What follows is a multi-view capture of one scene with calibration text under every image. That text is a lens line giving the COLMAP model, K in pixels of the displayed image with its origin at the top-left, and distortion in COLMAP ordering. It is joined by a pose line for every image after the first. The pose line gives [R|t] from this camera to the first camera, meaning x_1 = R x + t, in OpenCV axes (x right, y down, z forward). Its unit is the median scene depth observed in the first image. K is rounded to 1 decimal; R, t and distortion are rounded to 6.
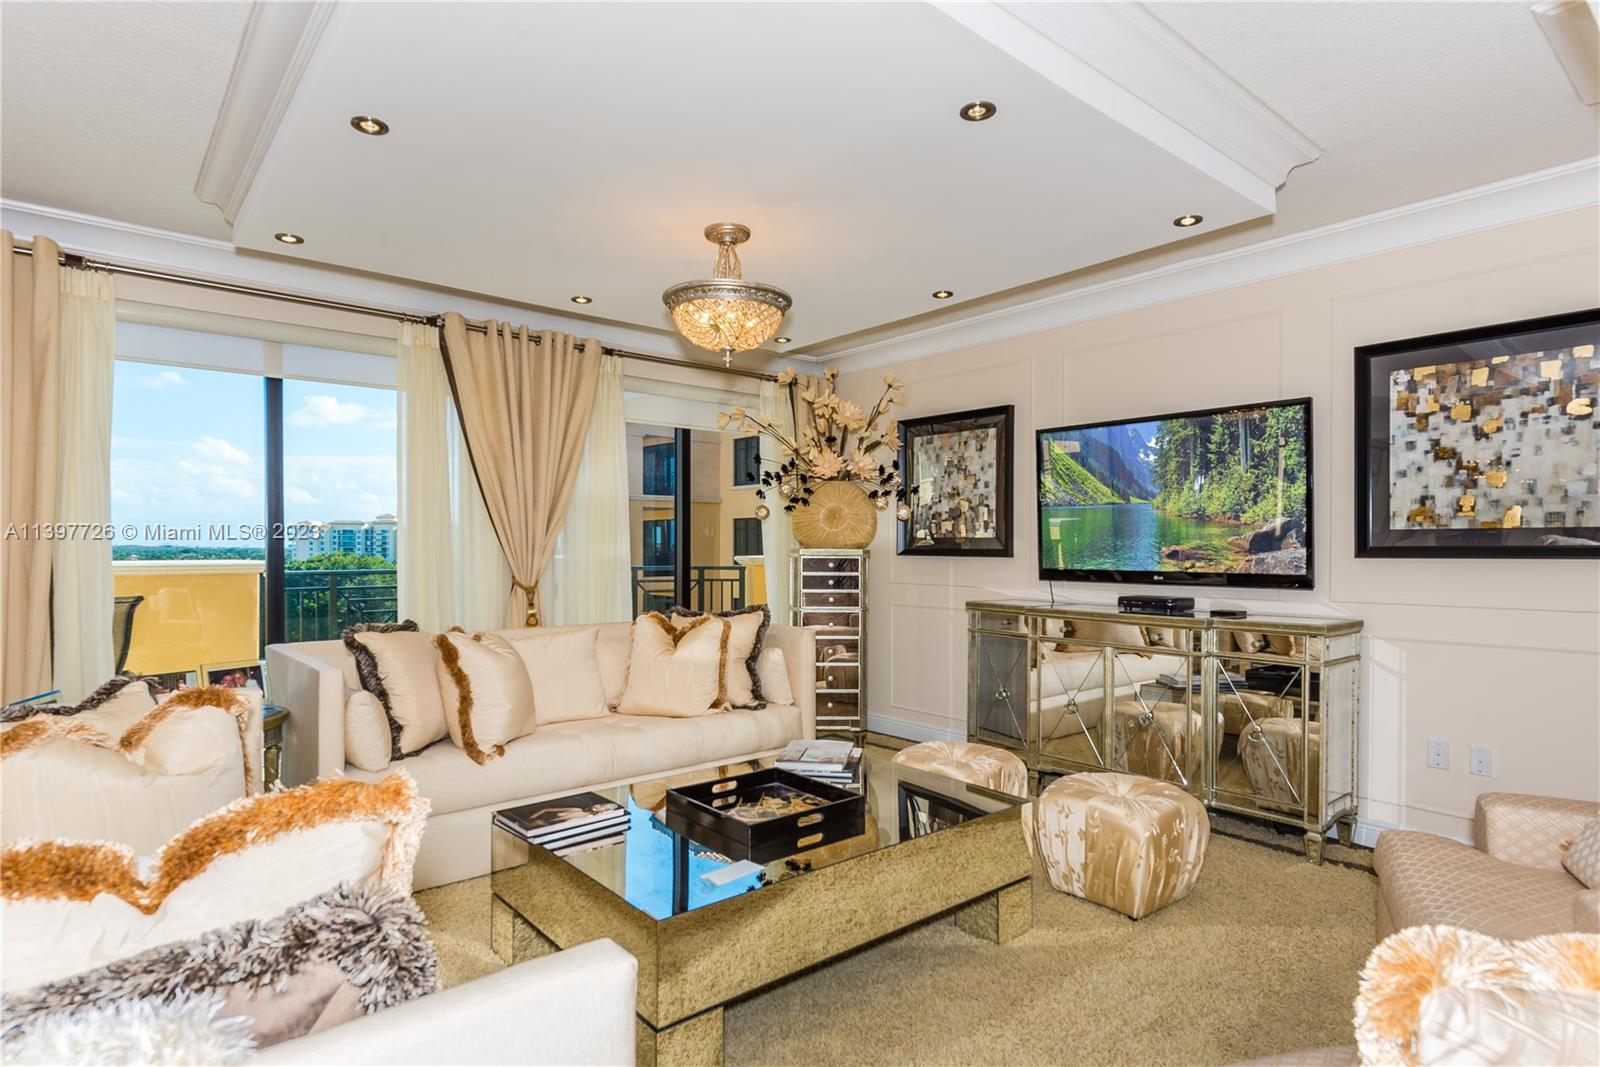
lens RADIAL K [[874.2, 0, 804.9], [0, 874.2, 546.5], [0, 0, 1]] dist [0.001848, -0.003180]
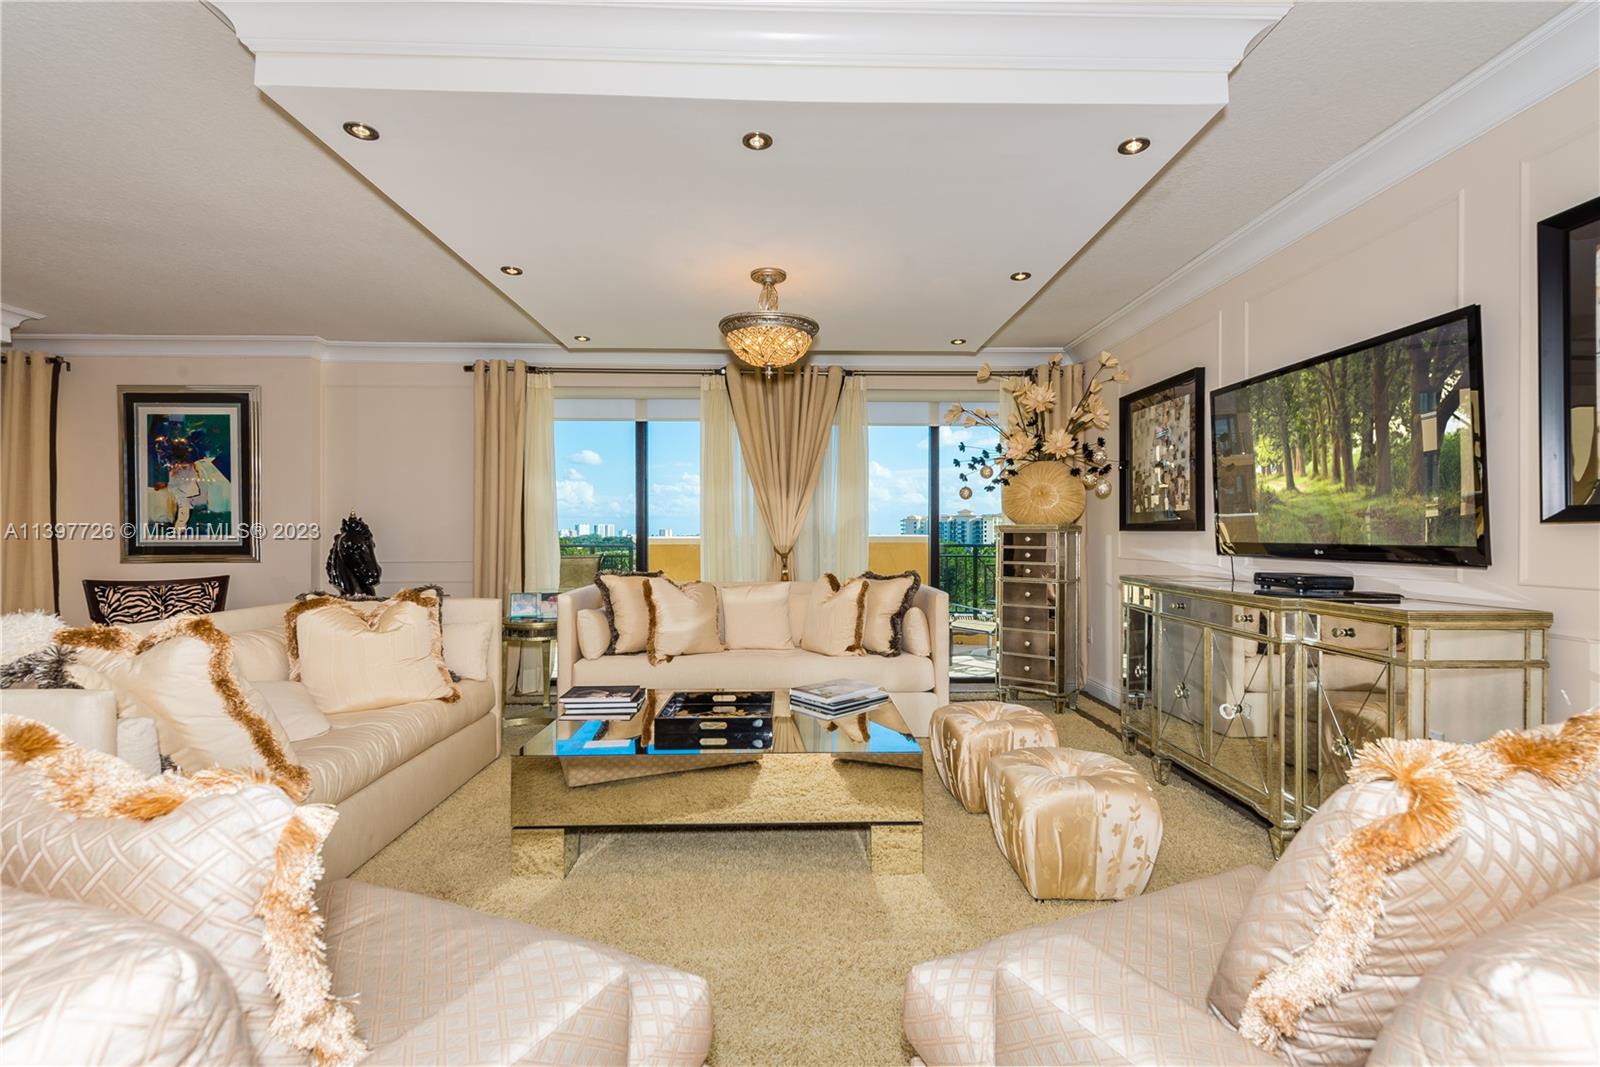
lens RADIAL K [[729.2, 0, 802.1], [0, 729.2, 527.7], [0, 0, 1]] dist [0.001792, -0.000439]
pose [[0.769224, -0.008381, -0.638924, 0.481473], [0.002350, 0.999944, -0.010288, 0.019162], [0.638974, 0.006413, 0.769201, 0.152806]]
